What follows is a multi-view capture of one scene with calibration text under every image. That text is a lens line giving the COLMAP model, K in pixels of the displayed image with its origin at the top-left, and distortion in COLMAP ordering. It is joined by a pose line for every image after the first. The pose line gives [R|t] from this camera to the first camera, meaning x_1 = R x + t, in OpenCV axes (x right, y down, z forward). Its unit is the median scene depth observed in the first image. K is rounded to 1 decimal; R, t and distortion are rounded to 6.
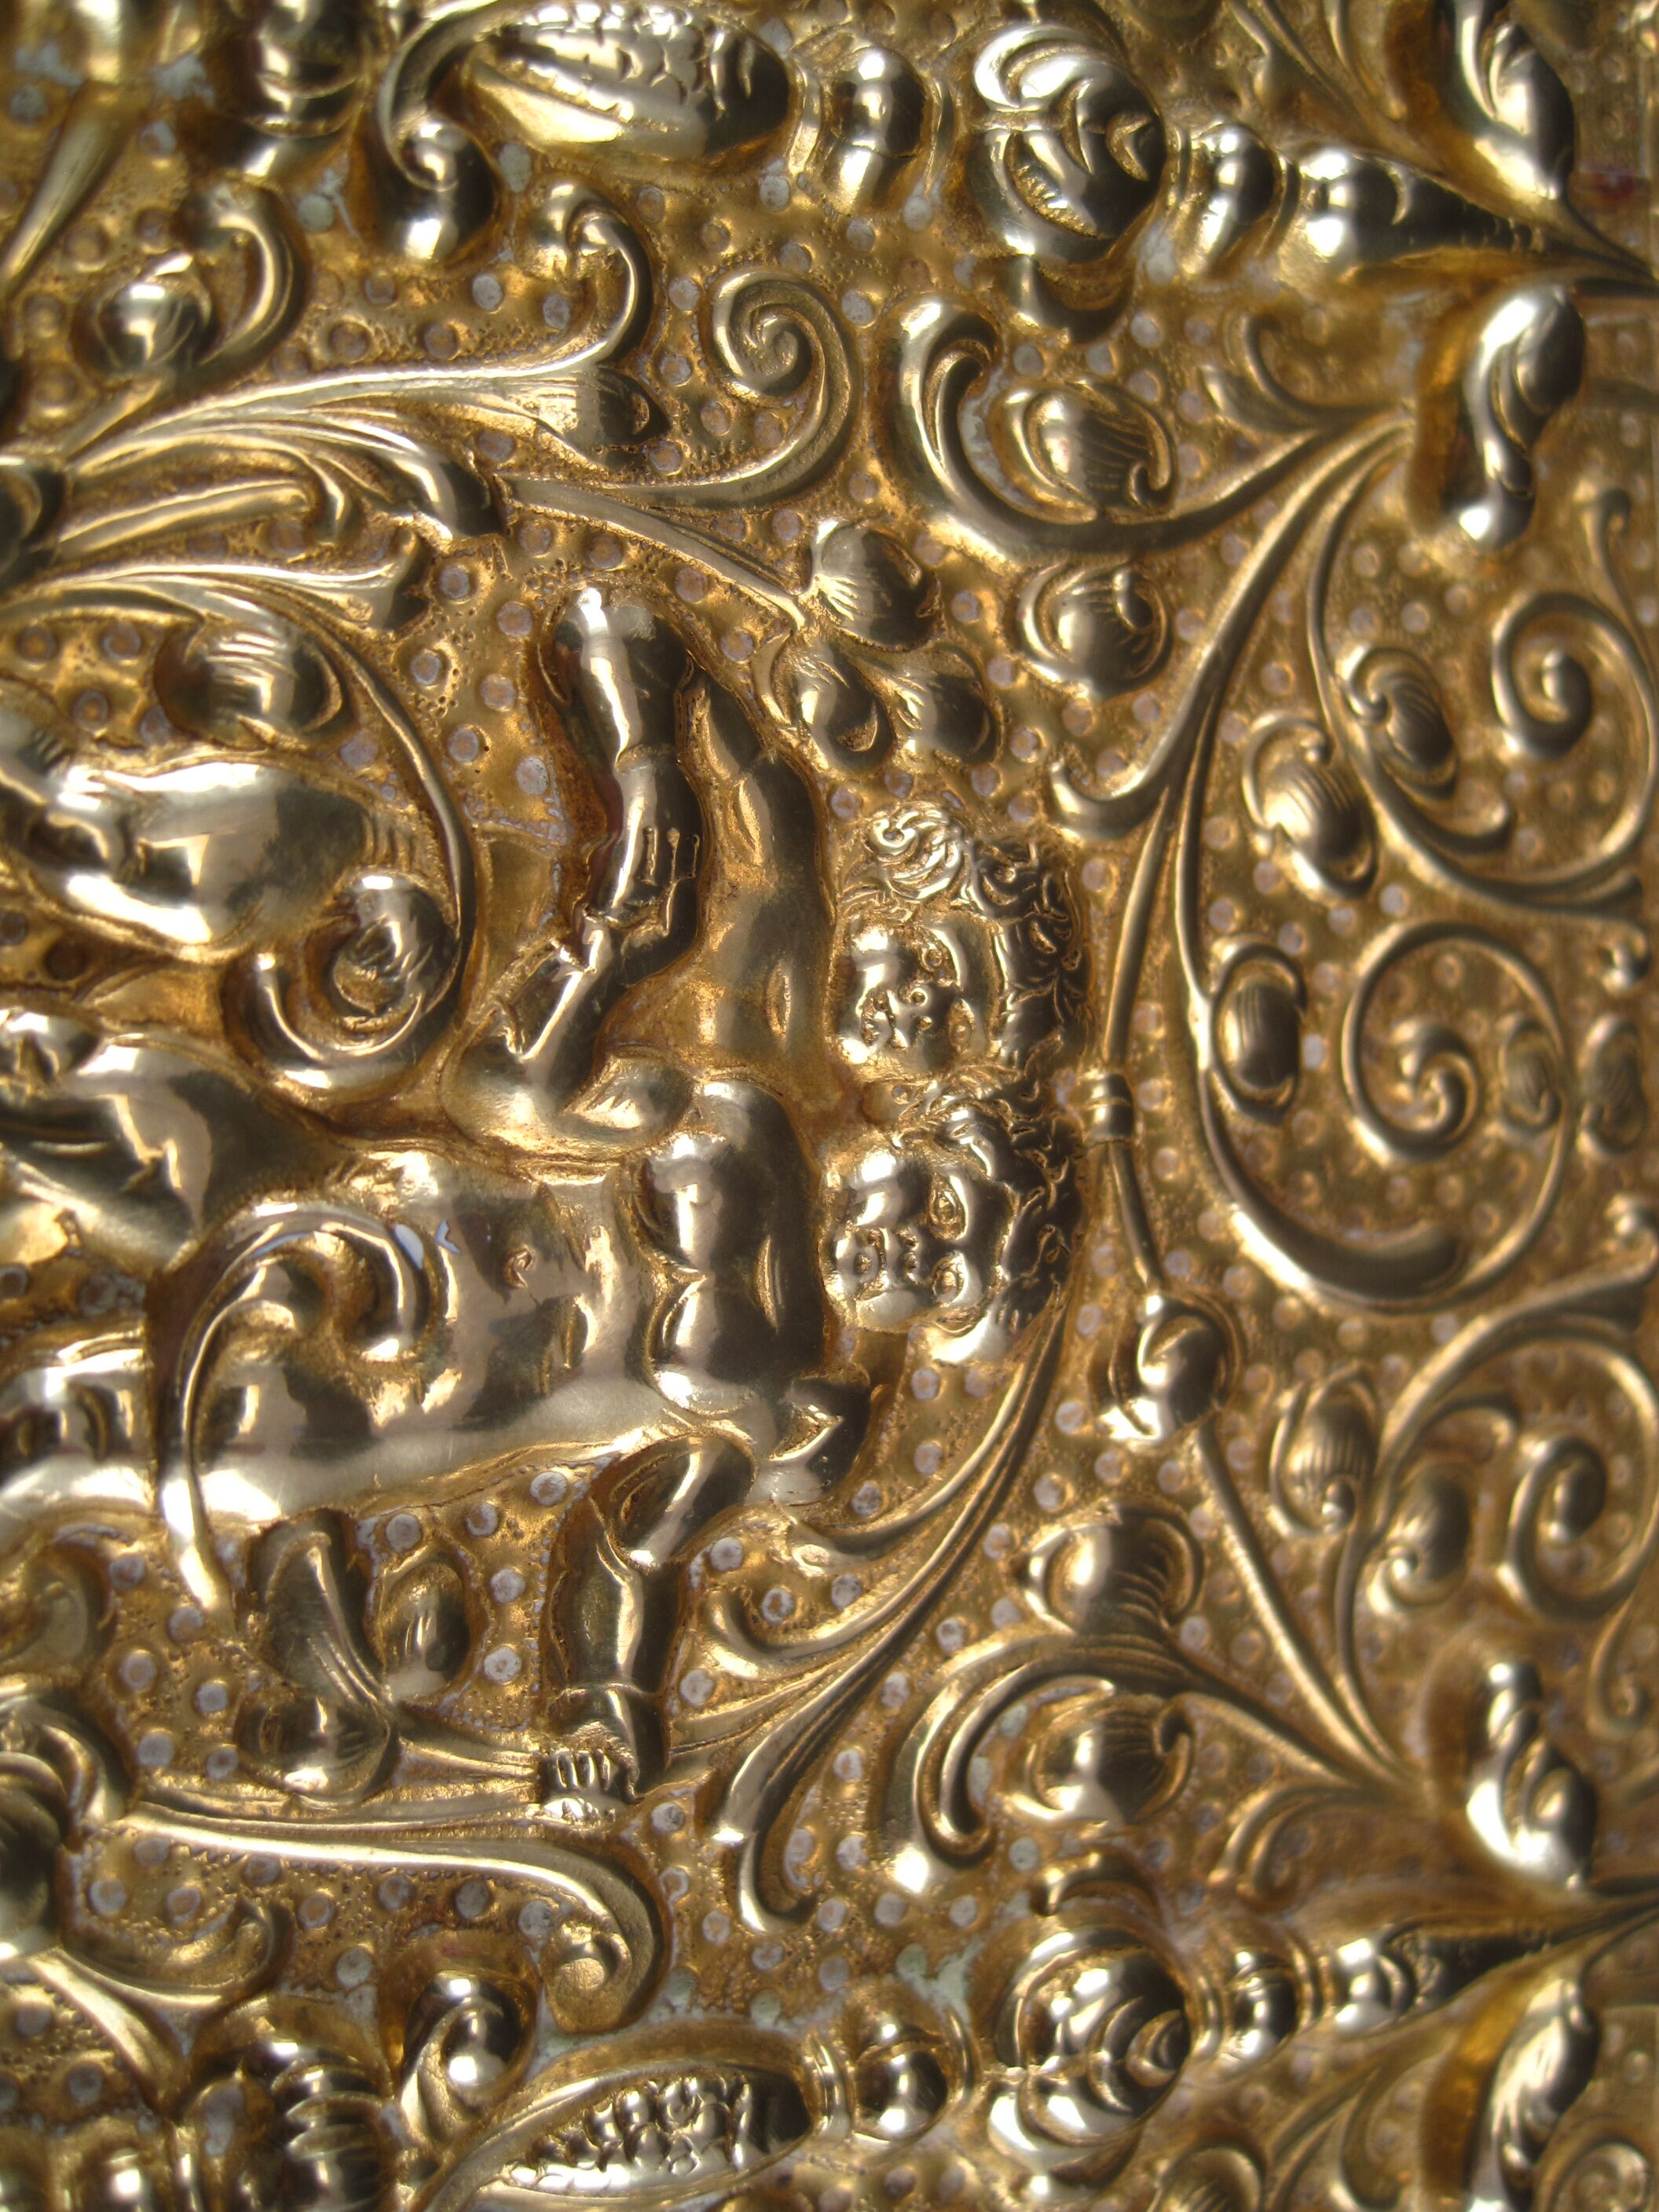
lens RADIAL K [[2239.7, 0, 829.5], [0, 2239.7, 1106.0], [0, 0, 1]] dist [-0.095966, 0.003790]
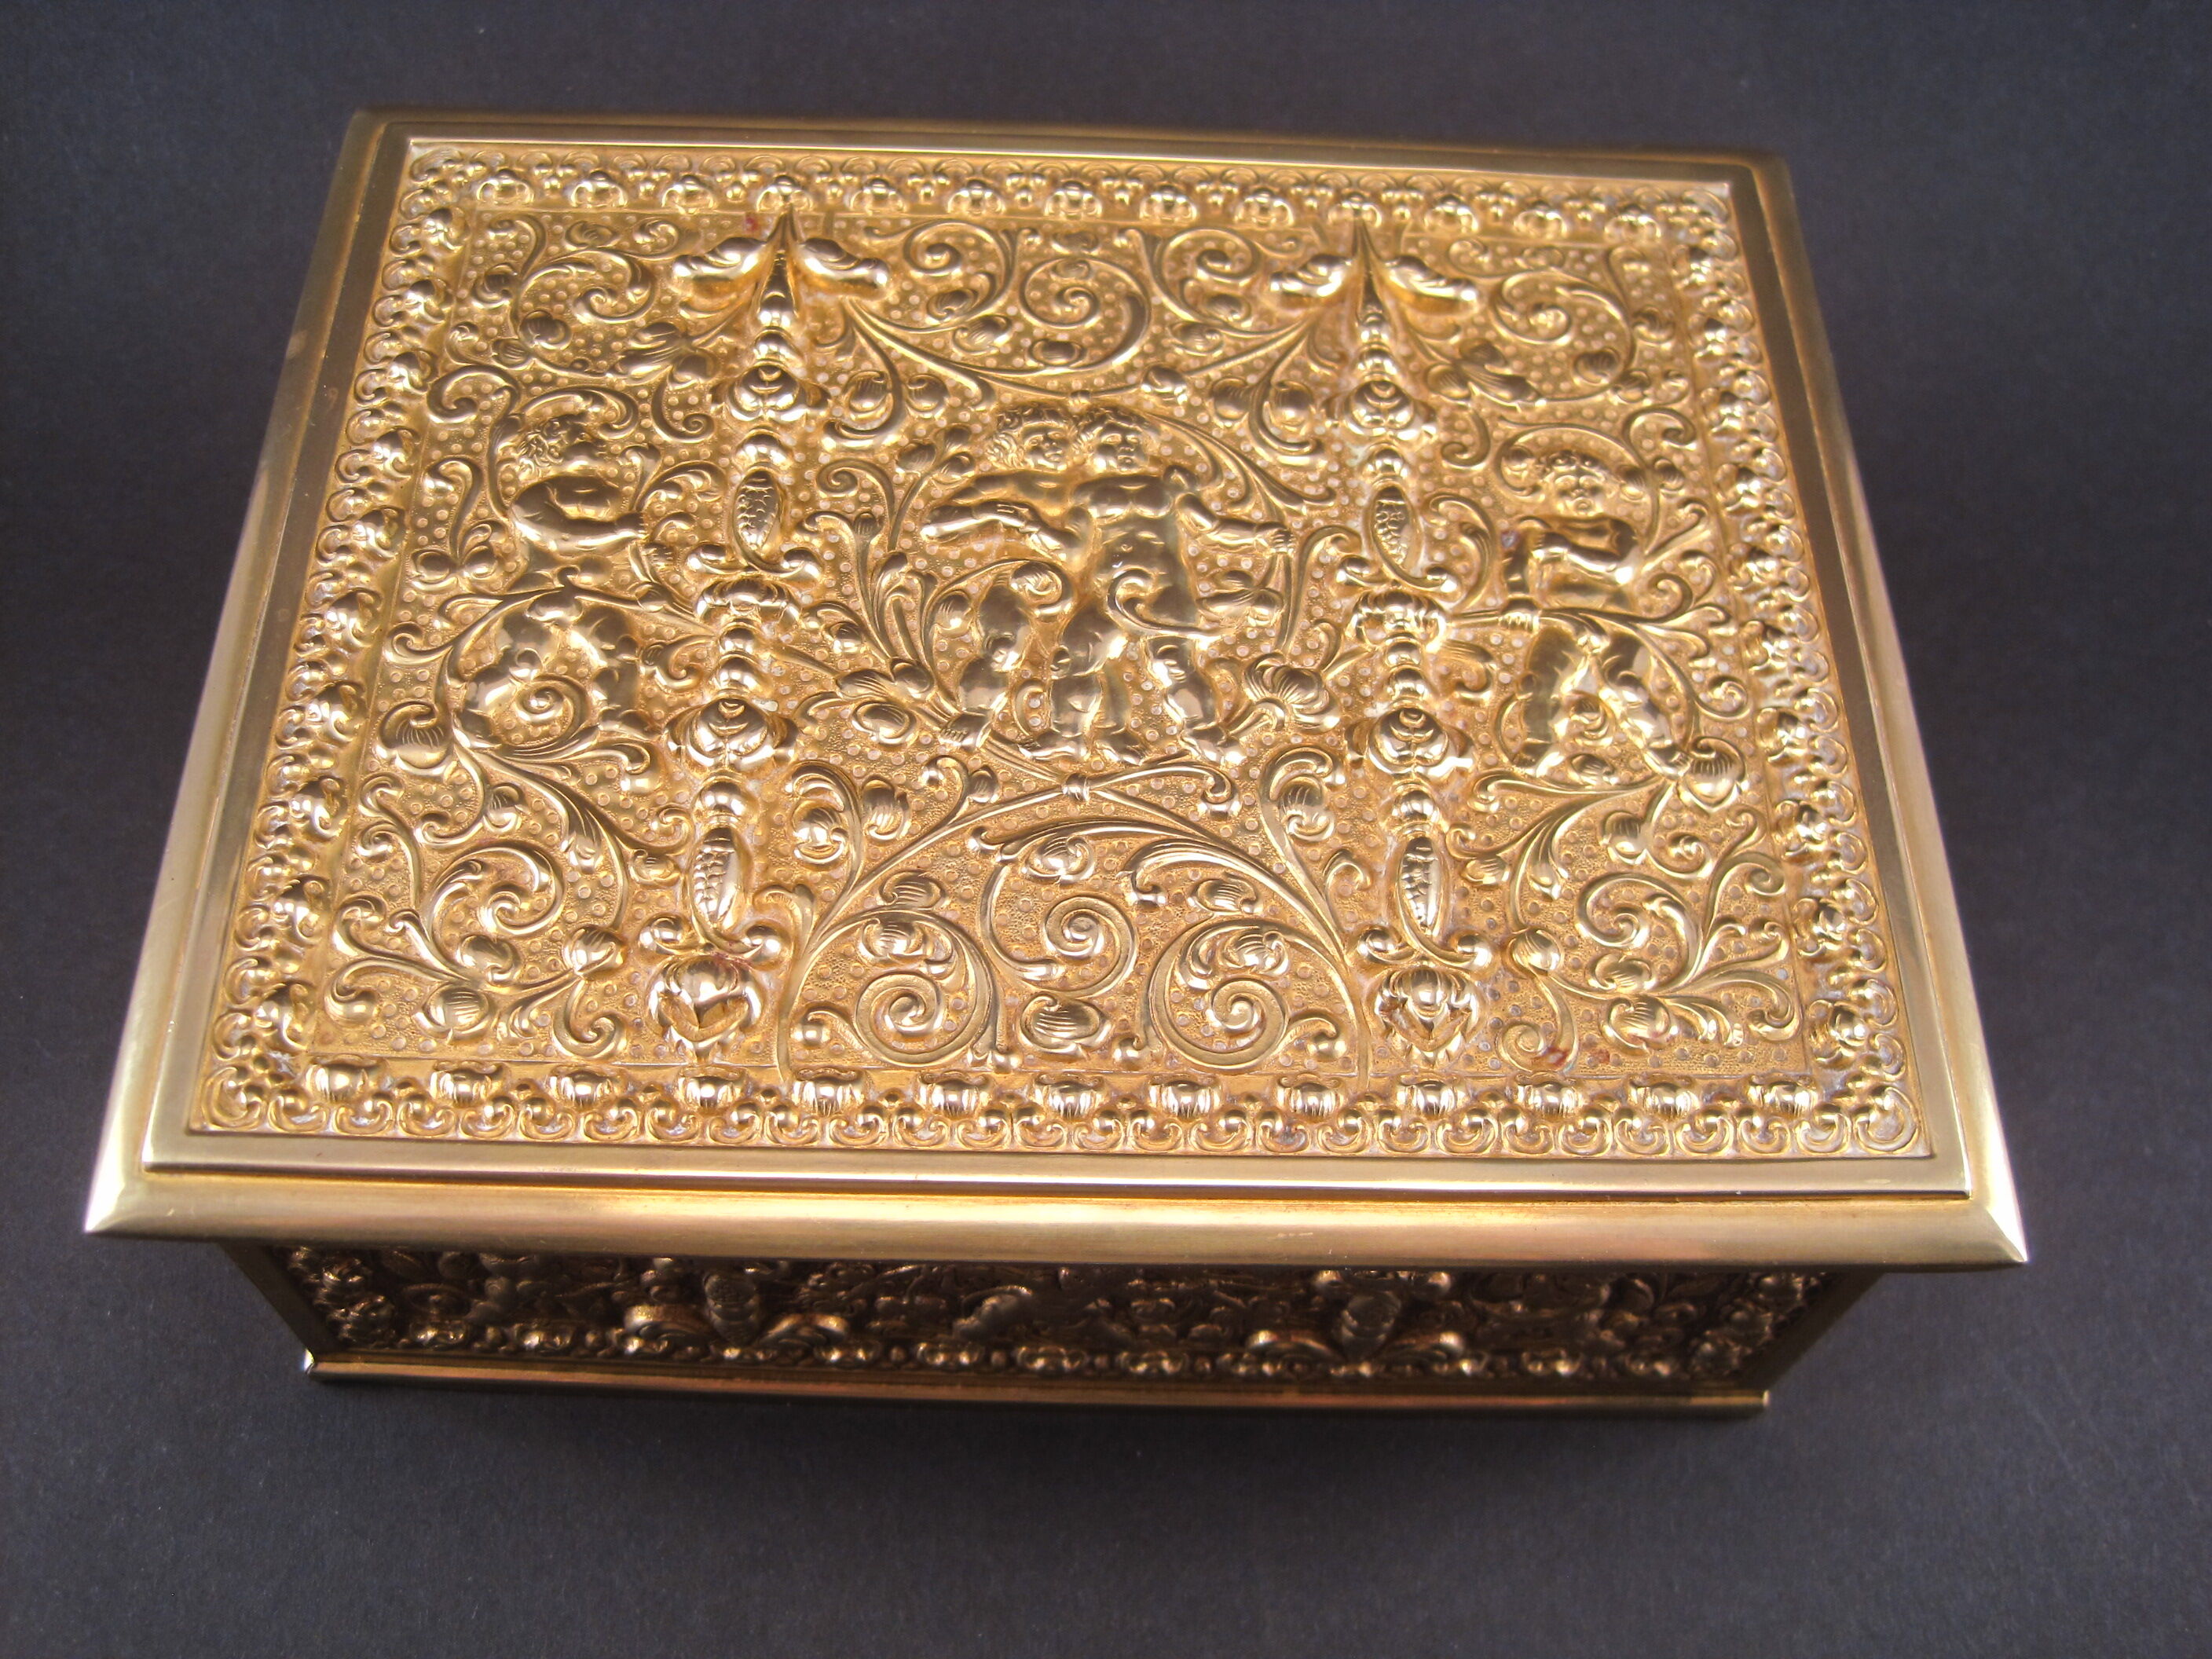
lens RADIAL K [[2220.3, 0, 1106.0], [0, 2220.3, 829.5], [0, 0, 1]] dist [-0.010472, -0.008647]
pose [[0.023628, -0.993079, 0.115049, -0.800881], [0.998471, 0.029194, 0.046942, -0.089711], [-0.049976, 0.113764, 0.992250, -1.939141]]
